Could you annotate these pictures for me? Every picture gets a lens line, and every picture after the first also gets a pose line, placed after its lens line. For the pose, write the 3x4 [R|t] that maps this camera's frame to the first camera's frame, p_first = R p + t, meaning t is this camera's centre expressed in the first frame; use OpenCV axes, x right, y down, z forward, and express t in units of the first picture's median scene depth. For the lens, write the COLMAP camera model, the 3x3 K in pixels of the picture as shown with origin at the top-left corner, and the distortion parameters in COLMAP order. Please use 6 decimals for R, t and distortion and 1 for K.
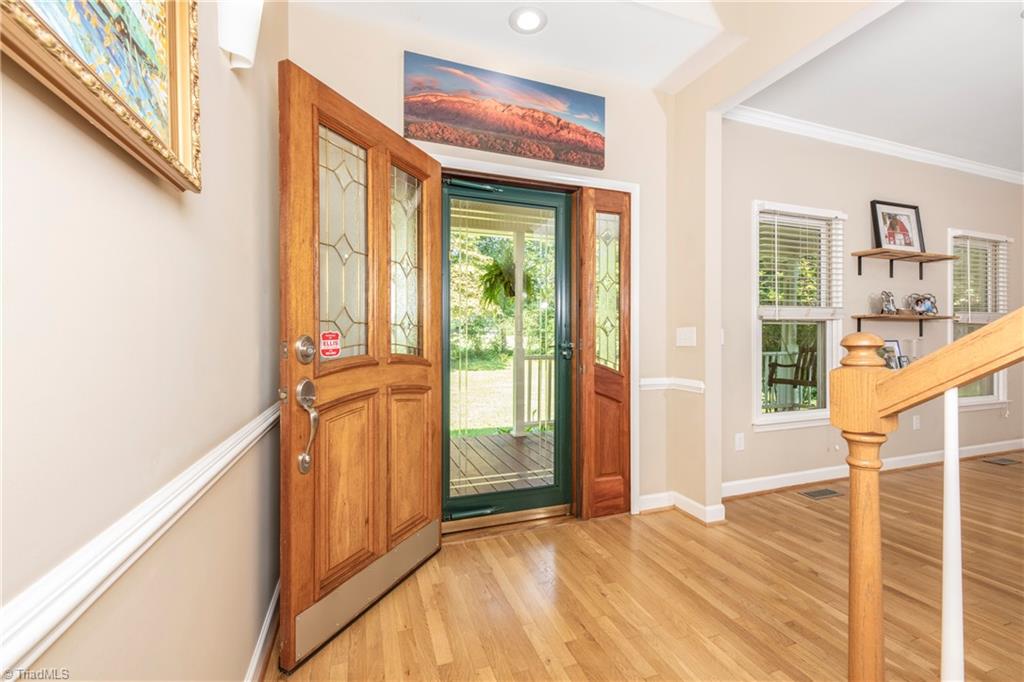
lens RADIAL K [[422.3, 0, 519.4], [0, 422.3, 337.0], [0, 0, 1]] dist [0.011130, -0.000358]
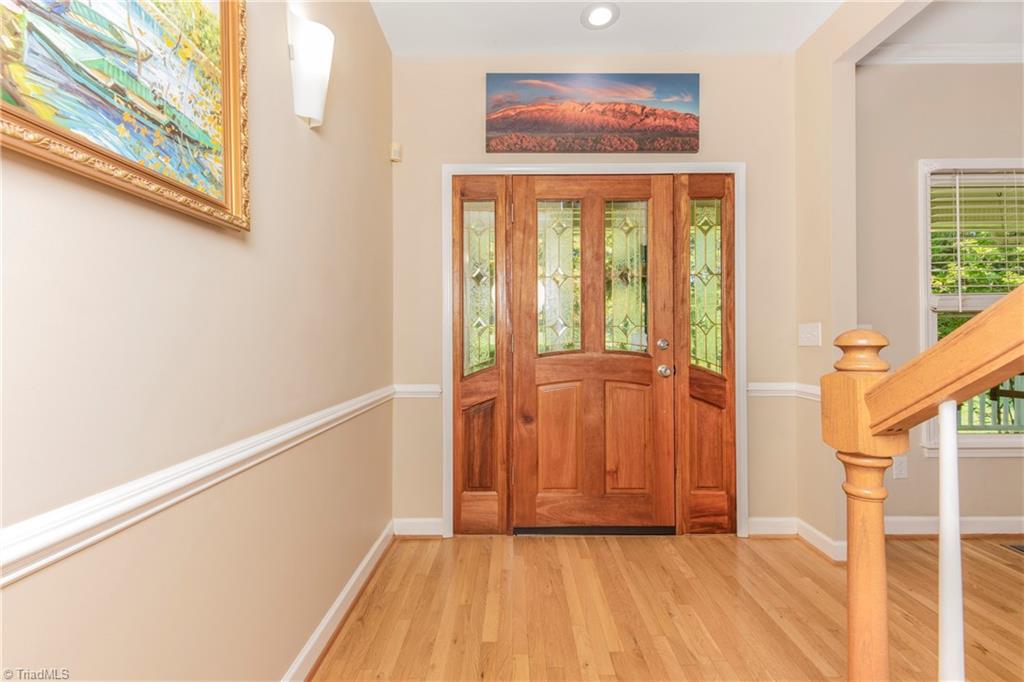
lens RADIAL K [[424.5, 0, 515.1], [0, 424.5, 333.0], [0, 0, 1]] dist [0.009555, -0.000603]
pose [[0.939975, -0.007925, -0.341152, 0.146352], [0.005305, 0.999949, -0.008610, -0.000085], [0.341203, 0.006284, 0.939969, 0.004491]]
